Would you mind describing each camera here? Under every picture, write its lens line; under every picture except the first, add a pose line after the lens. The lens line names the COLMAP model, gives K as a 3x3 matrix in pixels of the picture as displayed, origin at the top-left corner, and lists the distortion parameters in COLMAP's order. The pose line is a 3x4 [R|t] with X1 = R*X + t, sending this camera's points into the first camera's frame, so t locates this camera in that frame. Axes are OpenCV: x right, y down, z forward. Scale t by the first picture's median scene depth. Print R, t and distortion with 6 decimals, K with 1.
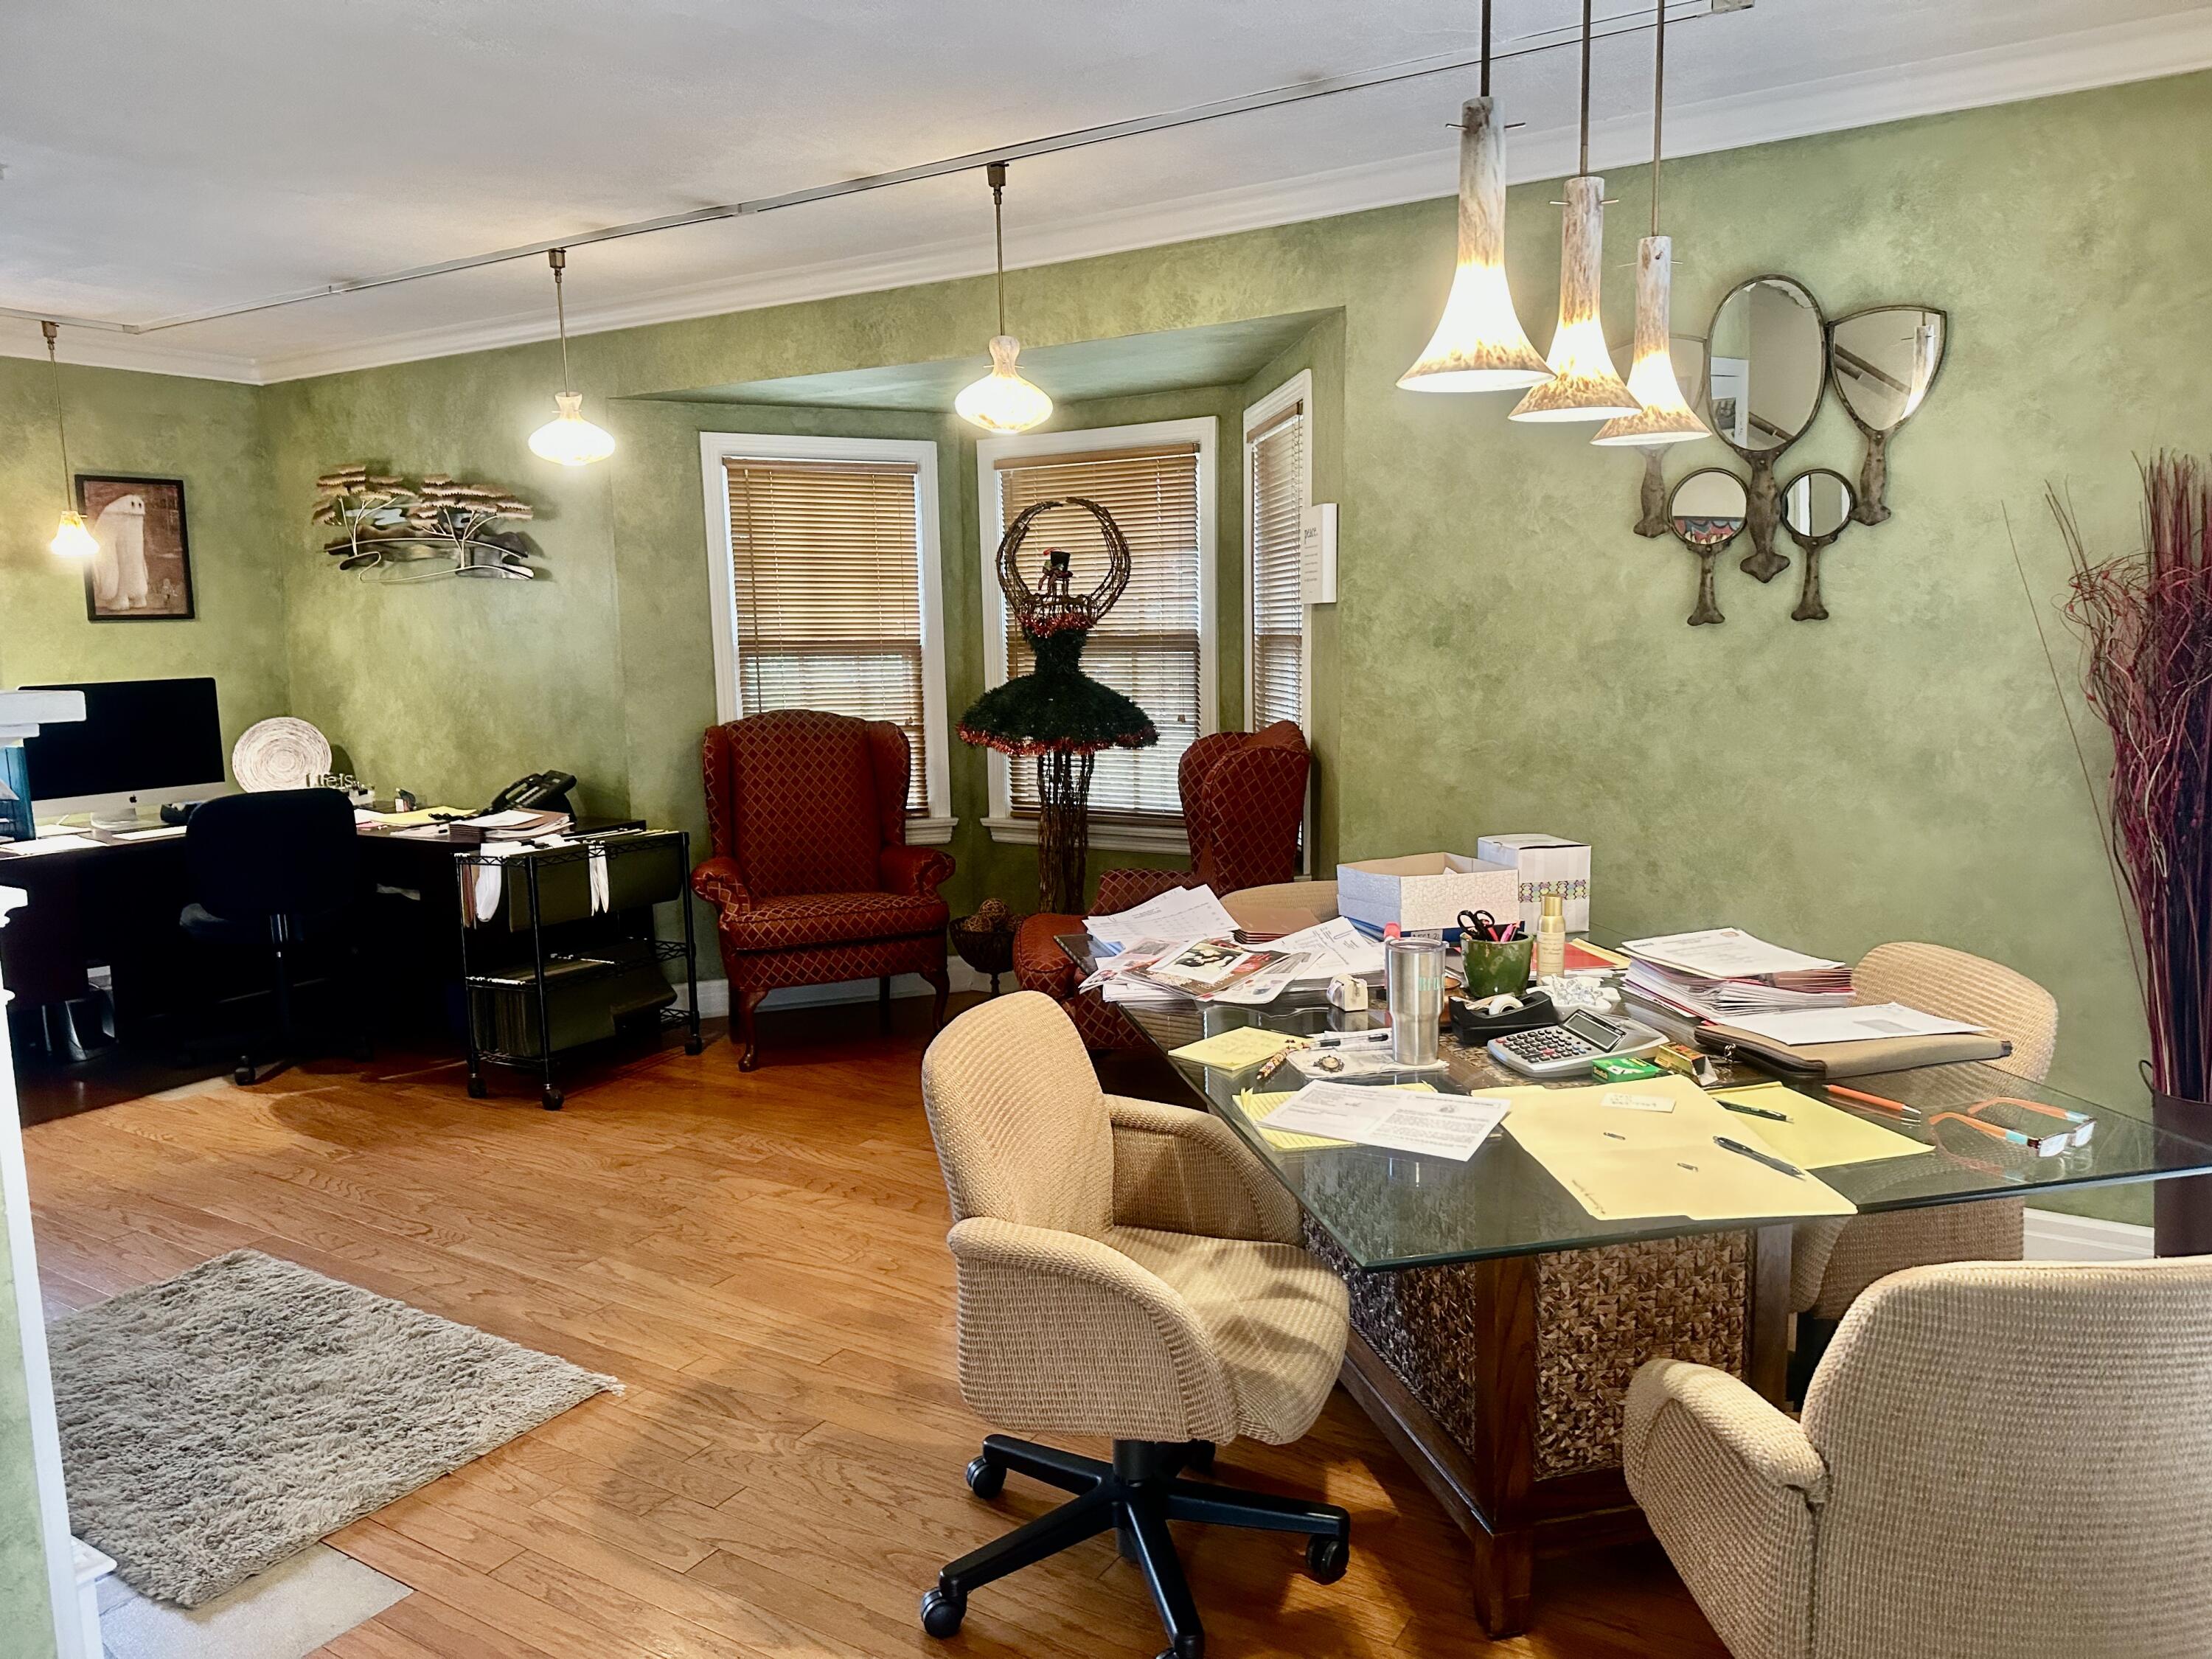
lens RADIAL K [[1562.5, 0, 1109.4], [0, 1562.5, 842.6], [0, 0, 1]] dist [0.067680, -0.006517]
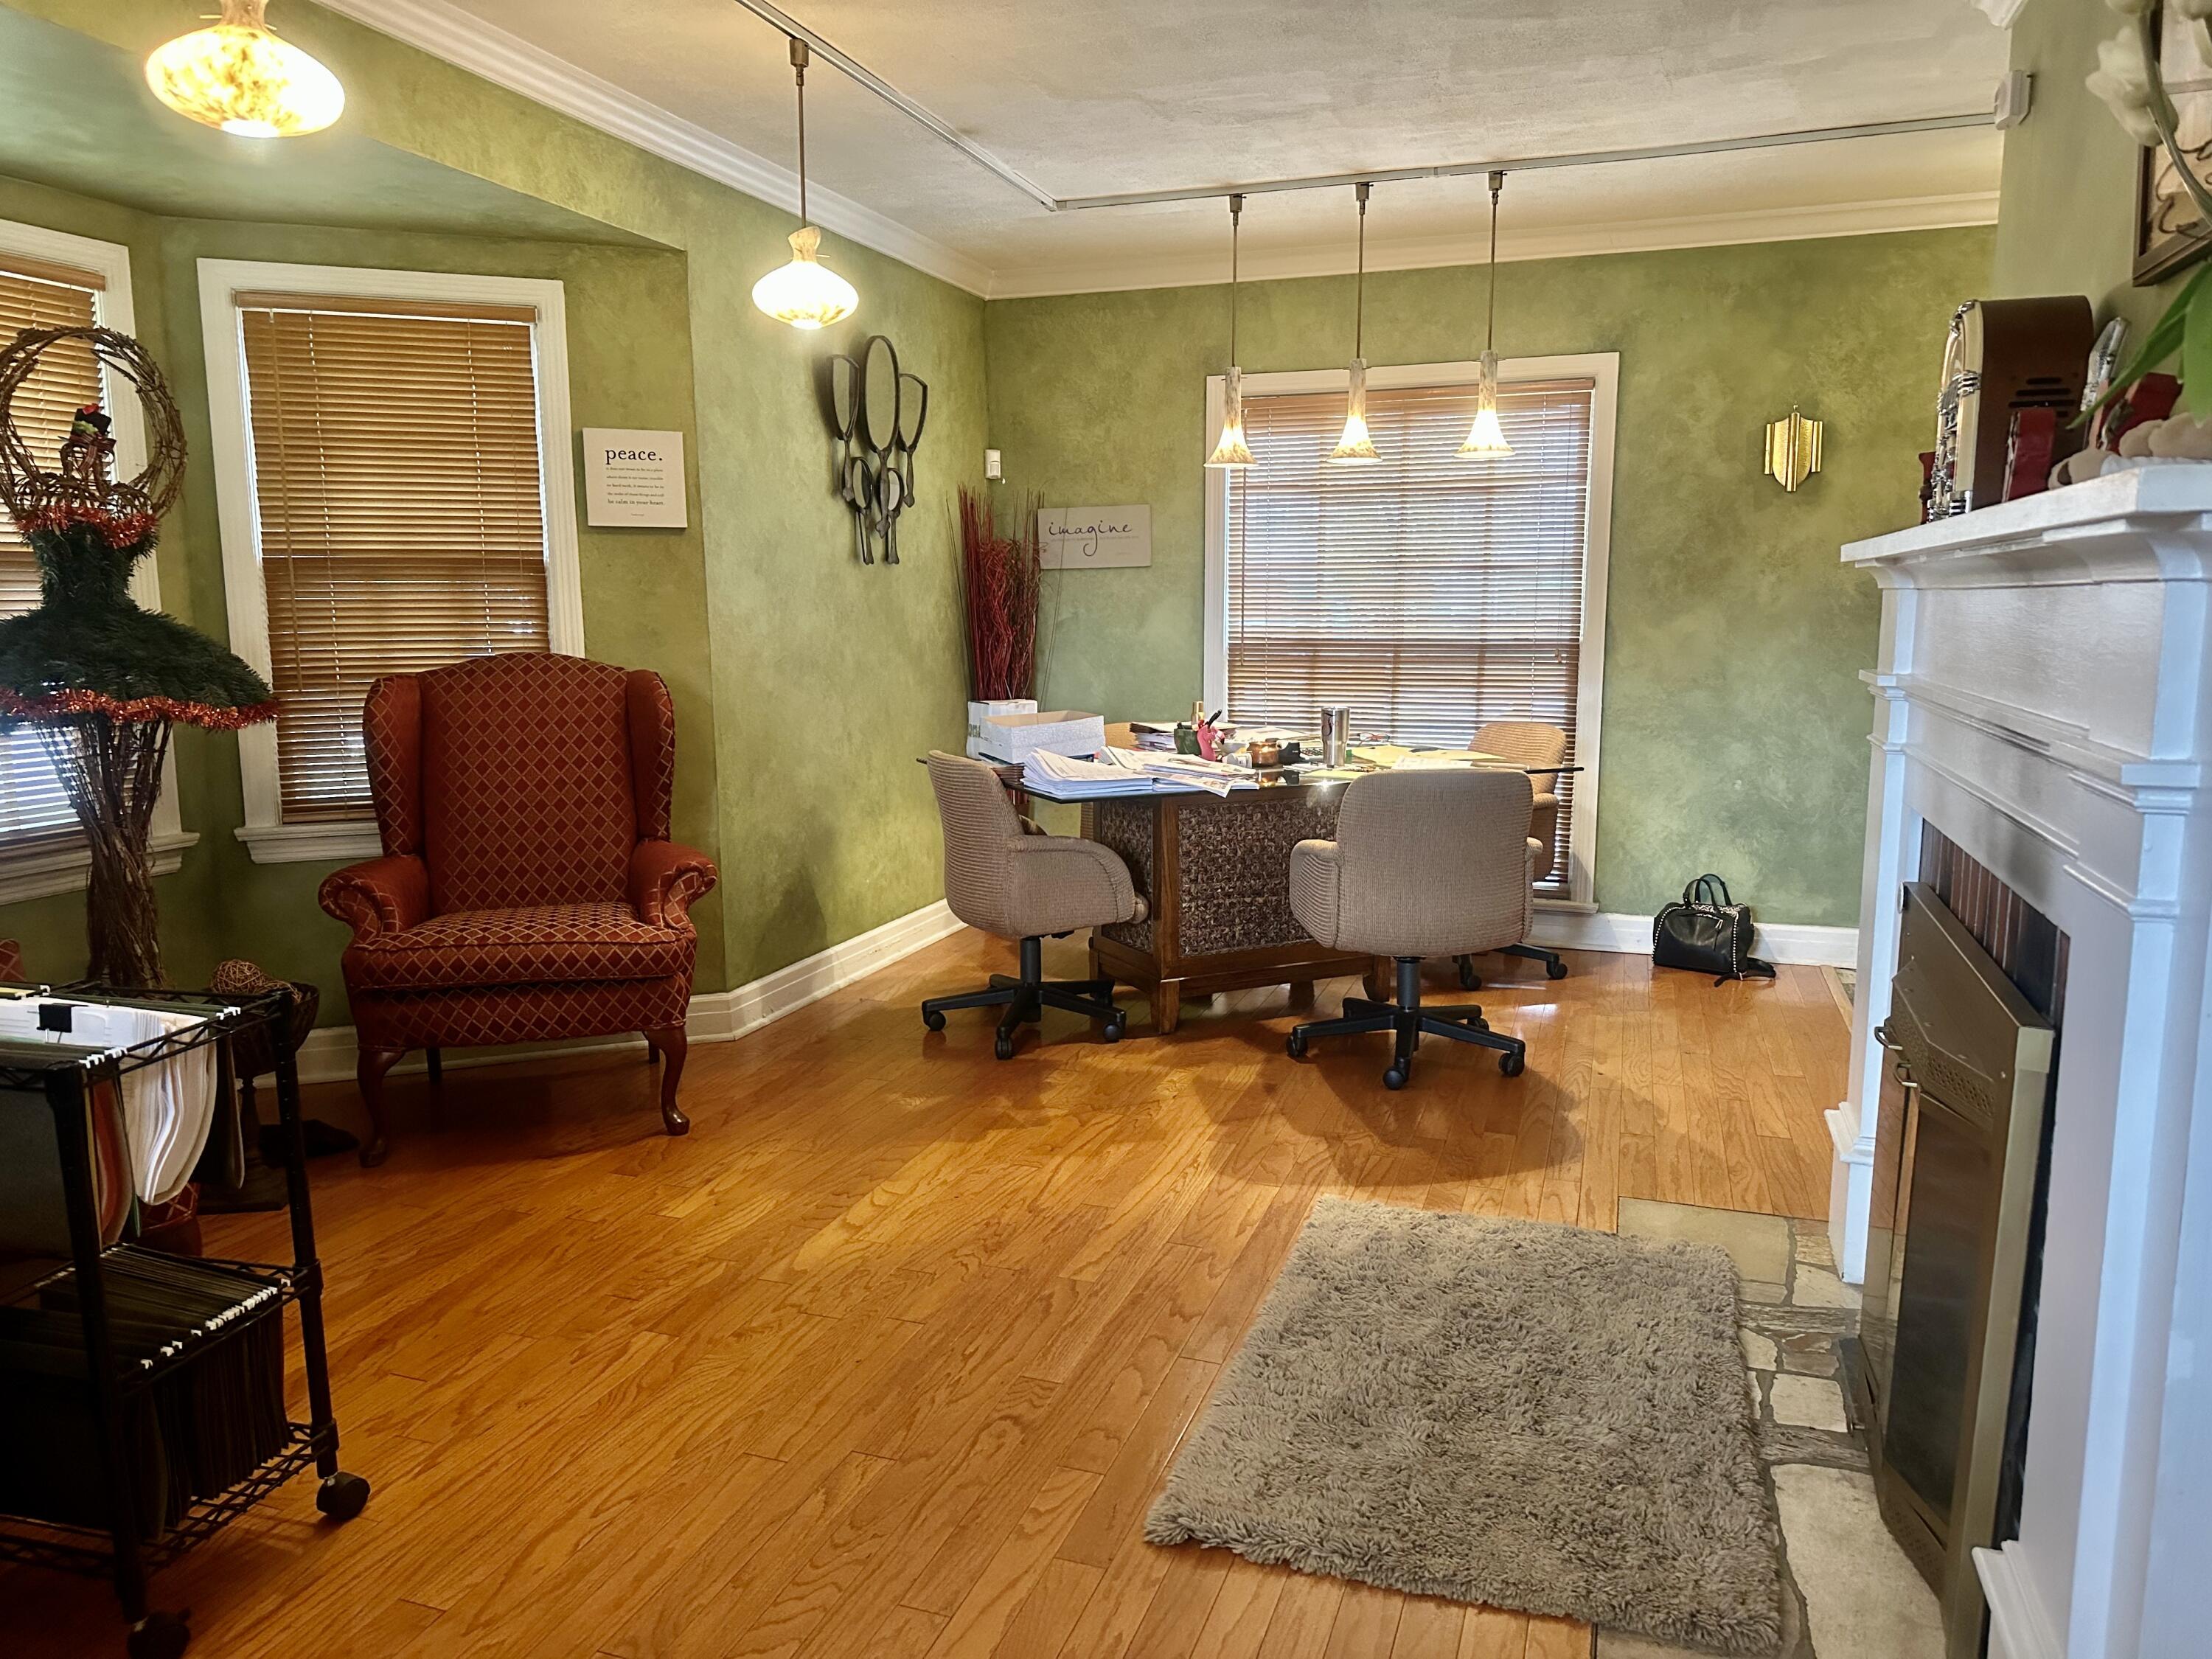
lens RADIAL K [[1562.5, 0, 1111.3], [0, 1562.5, 825.2], [0, 0, 1]] dist [0.067680, -0.006517]
pose [[-0.231957, -0.116902, 0.965676, -0.982472], [0.153131, 0.975985, 0.154932, -0.080120], [-0.960597, 0.183812, -0.208485, 0.994873]]
